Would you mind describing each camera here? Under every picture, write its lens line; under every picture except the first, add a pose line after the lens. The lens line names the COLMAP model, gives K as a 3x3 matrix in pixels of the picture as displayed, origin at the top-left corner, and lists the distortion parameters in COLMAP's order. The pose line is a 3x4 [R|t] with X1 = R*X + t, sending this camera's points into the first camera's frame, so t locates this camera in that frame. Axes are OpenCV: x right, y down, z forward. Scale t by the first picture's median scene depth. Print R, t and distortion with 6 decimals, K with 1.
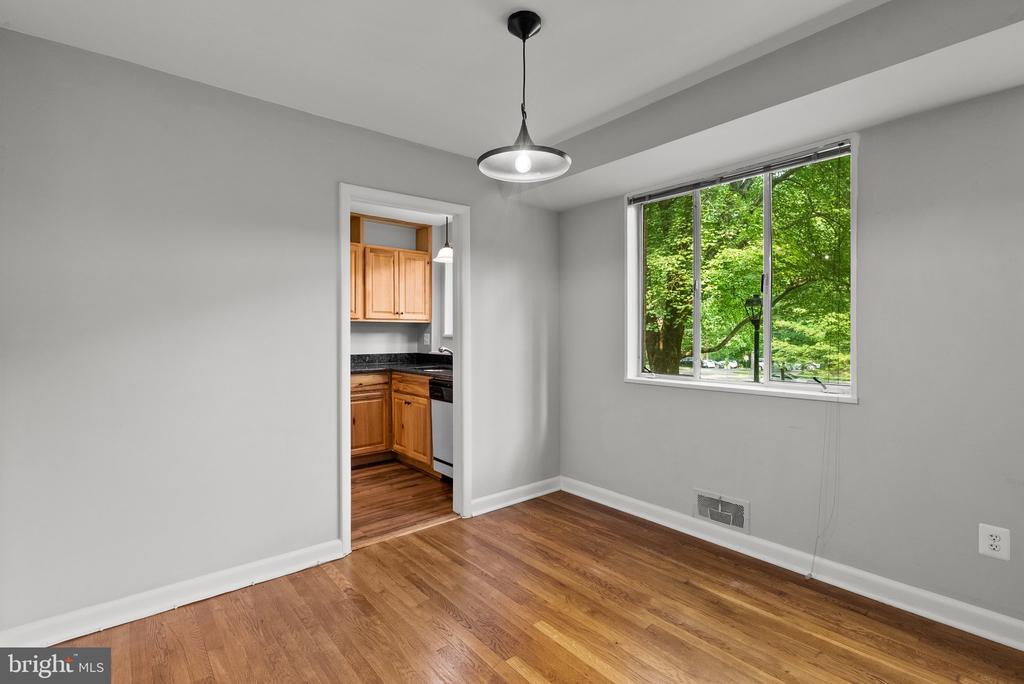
lens RADIAL K [[468.0, 0, 512.1], [0, 468.0, 337.7], [0, 0, 1]] dist [0.001106, 0.000293]
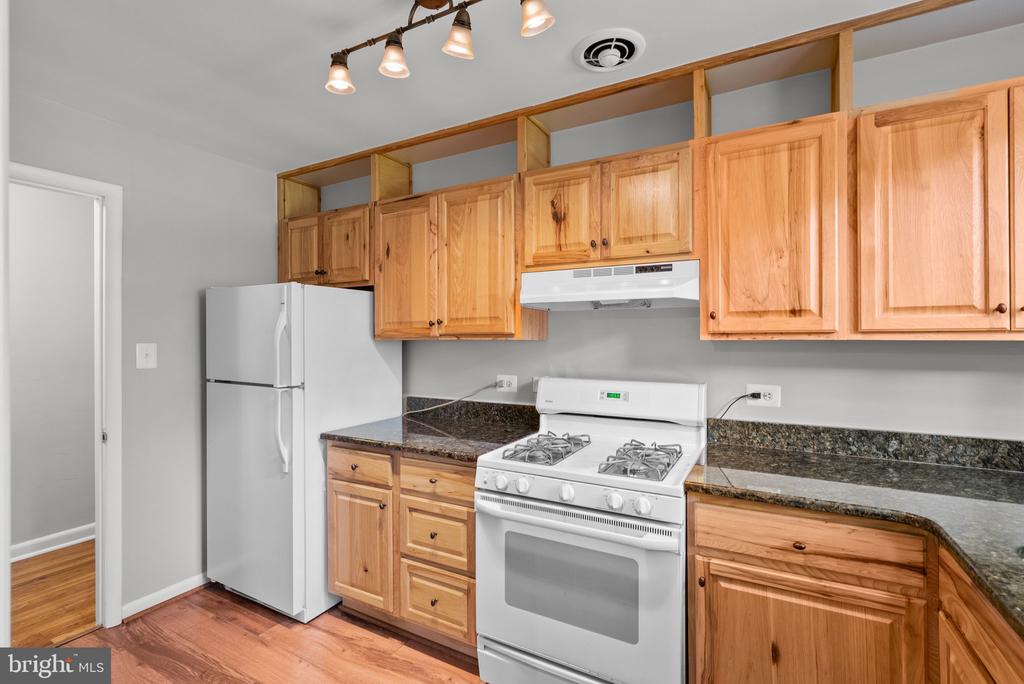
lens RADIAL K [[468.0, 0, 510.2], [0, 468.0, 337.7], [0, 0, 1]] dist [0.001106, 0.000293]
pose [[0.358885, -0.009272, -0.933336, -0.091332], [-0.004200, 0.999924, -0.011549, -0.031242], [0.933372, 0.008065, 0.358819, 0.644169]]
